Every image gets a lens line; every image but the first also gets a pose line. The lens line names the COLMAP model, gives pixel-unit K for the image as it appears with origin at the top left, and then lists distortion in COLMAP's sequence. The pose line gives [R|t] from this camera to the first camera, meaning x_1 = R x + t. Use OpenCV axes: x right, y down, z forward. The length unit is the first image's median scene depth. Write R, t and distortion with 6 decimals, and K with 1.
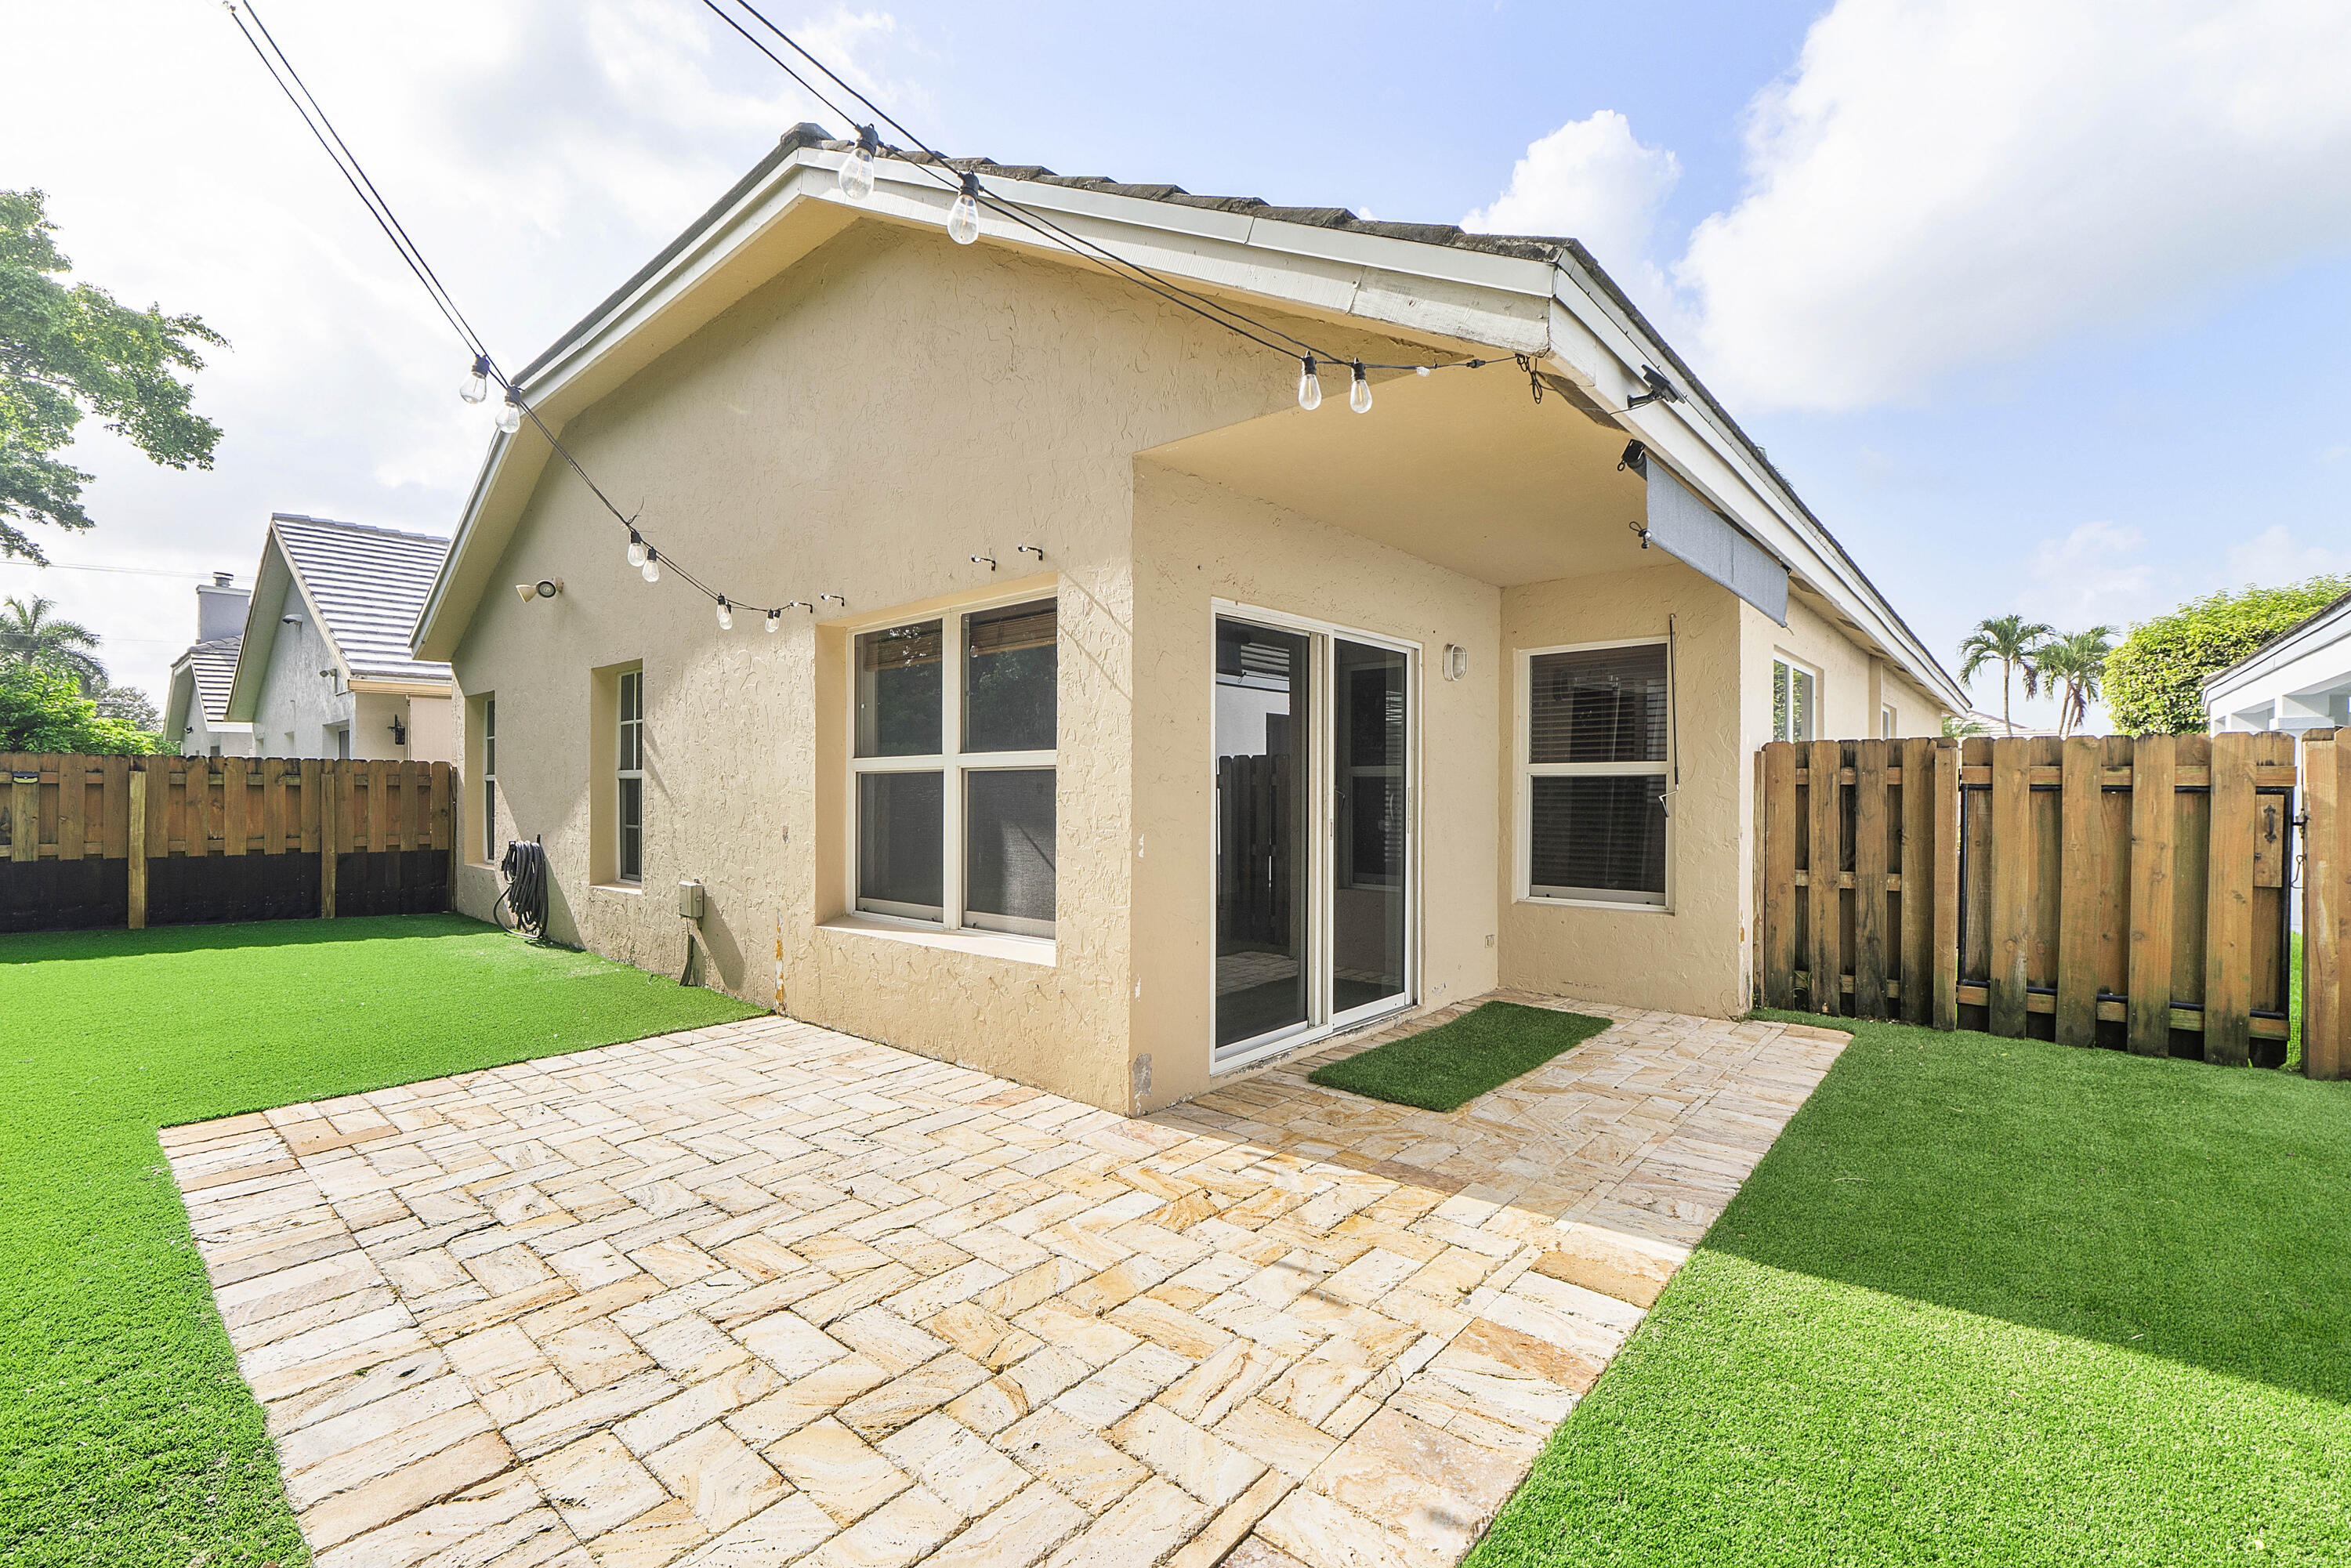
lens RADIAL K [[993.2, 0, 1201.5], [0, 993.2, 782.5], [0, 0, 1]] dist [-0.005385, -0.000689]
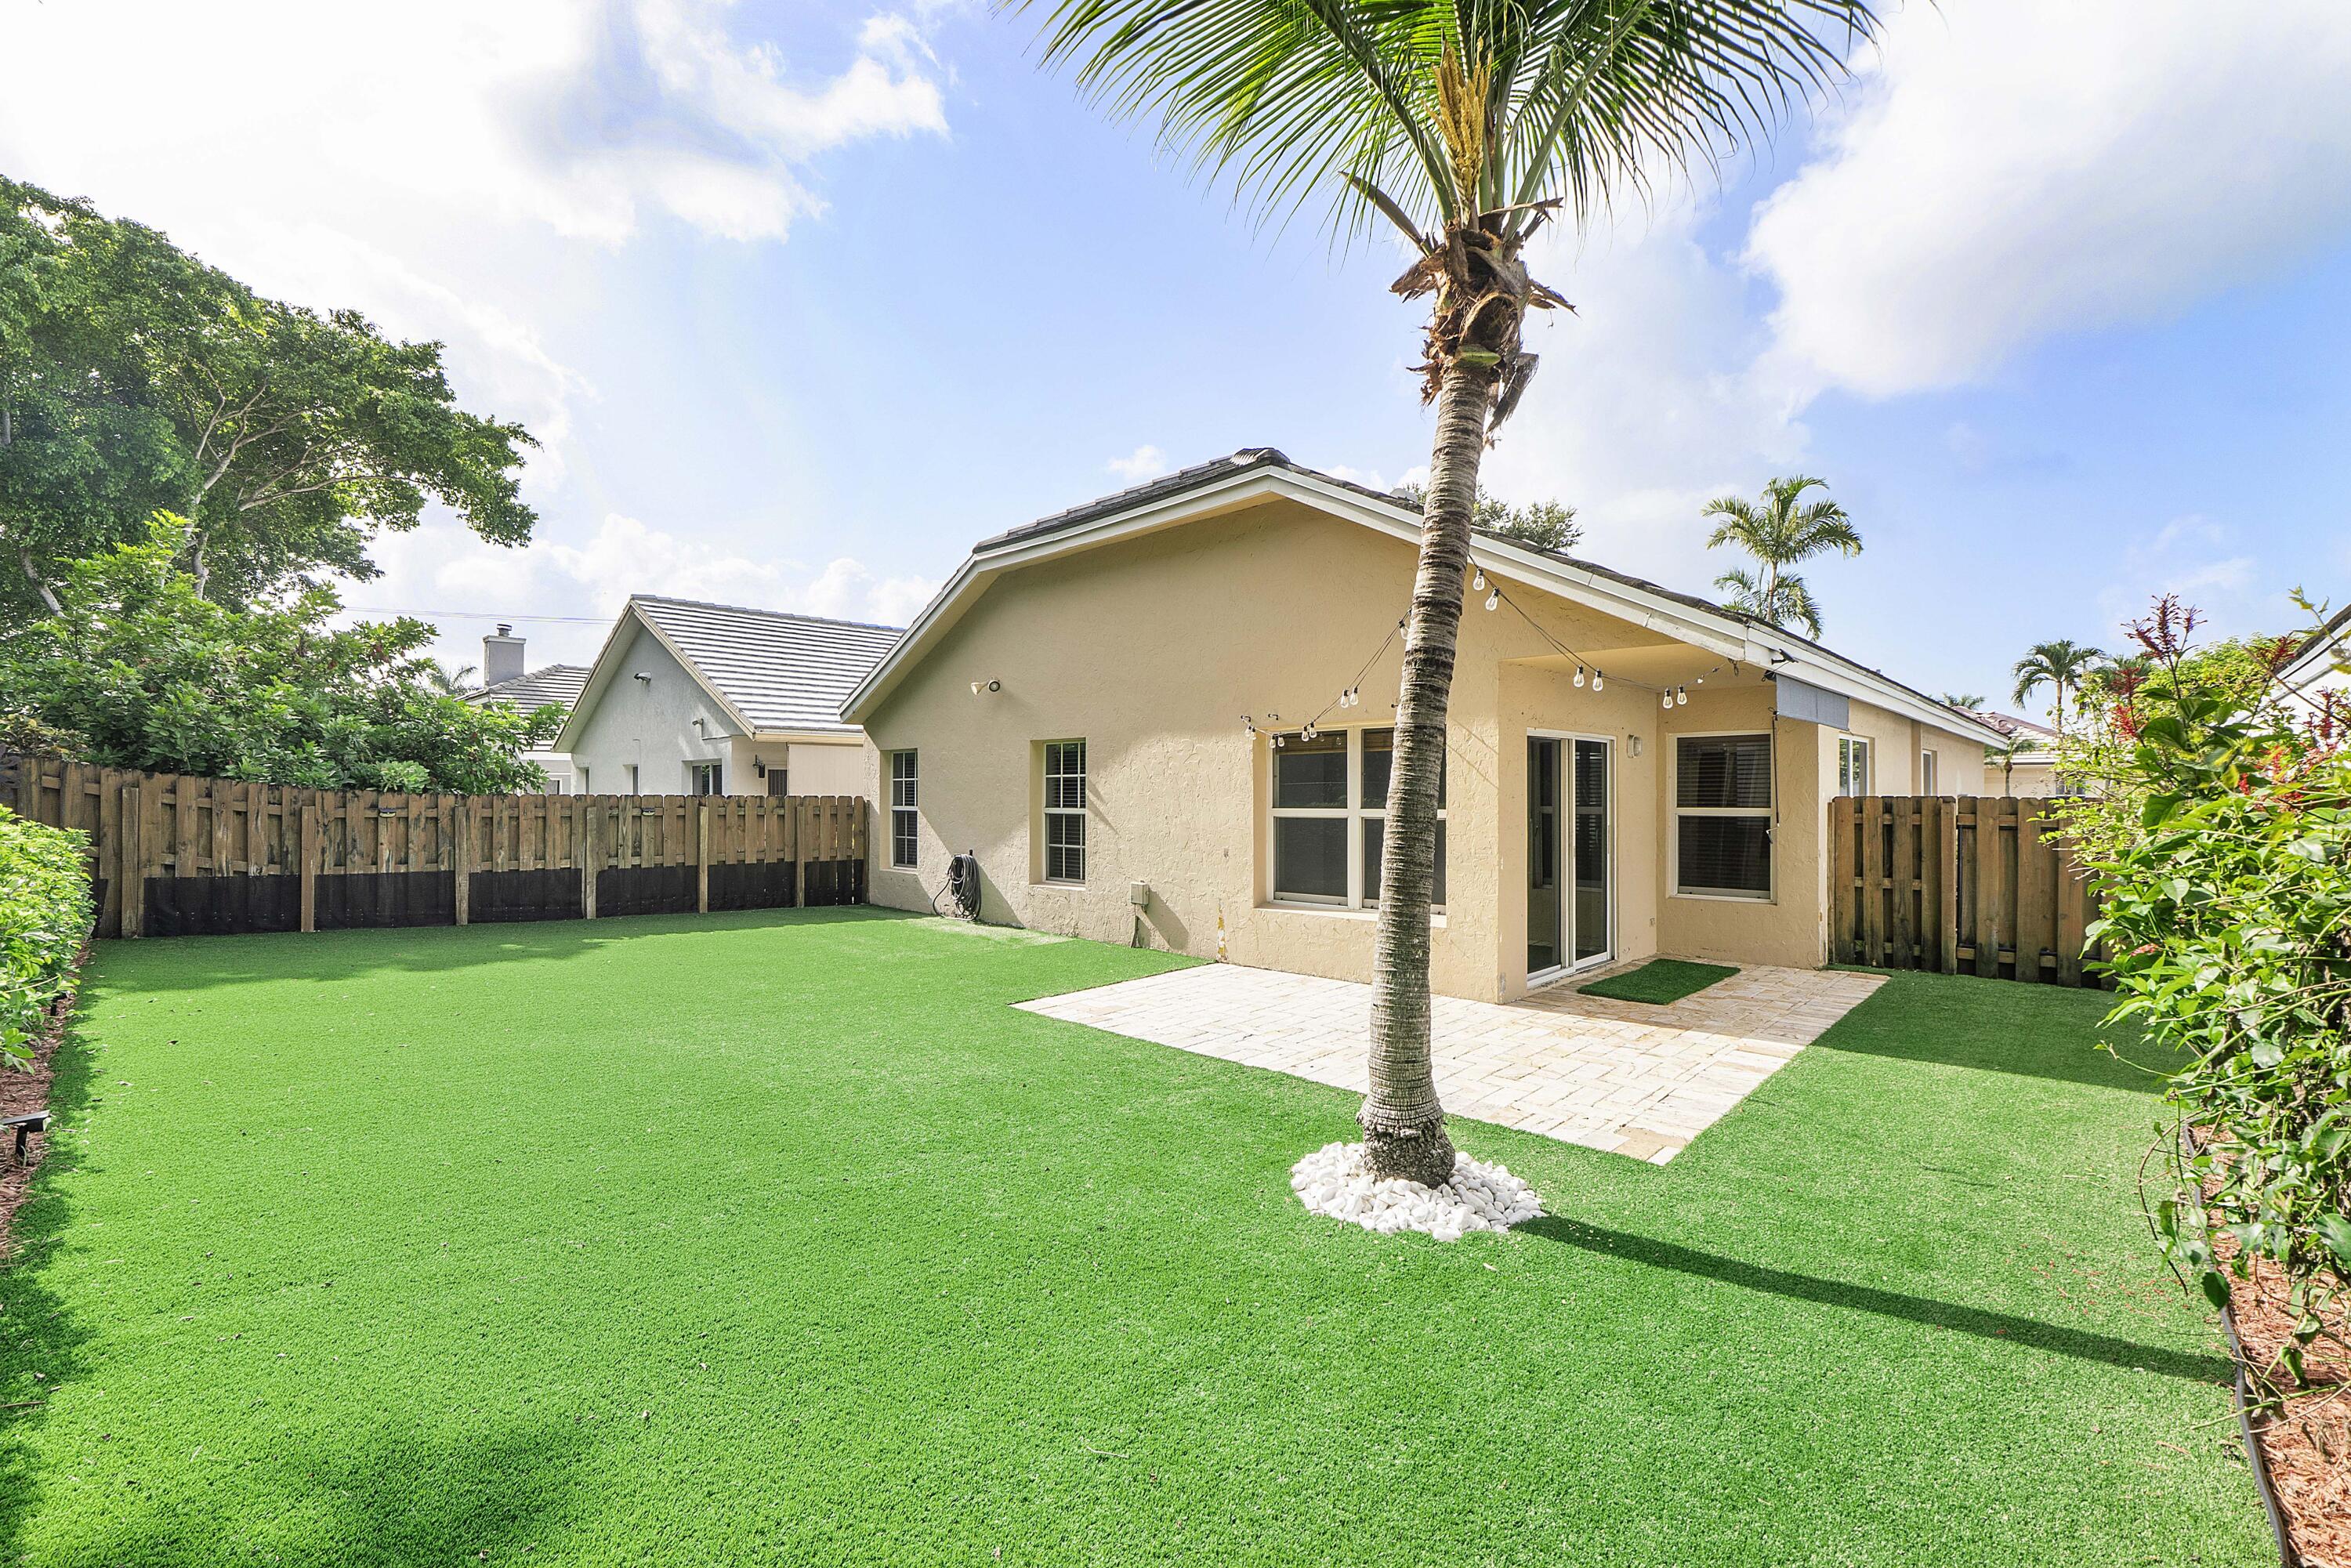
lens RADIAL K [[993.2, 0, 1195.9], [0, 993.2, 775.4], [0, 0, 1]] dist [-0.005385, -0.000689]
pose [[0.998729, -0.001991, -0.050365, -0.399462], [0.001423, 0.999935, -0.011310, -0.061659], [0.050384, 0.011224, 0.998667, -0.682457]]
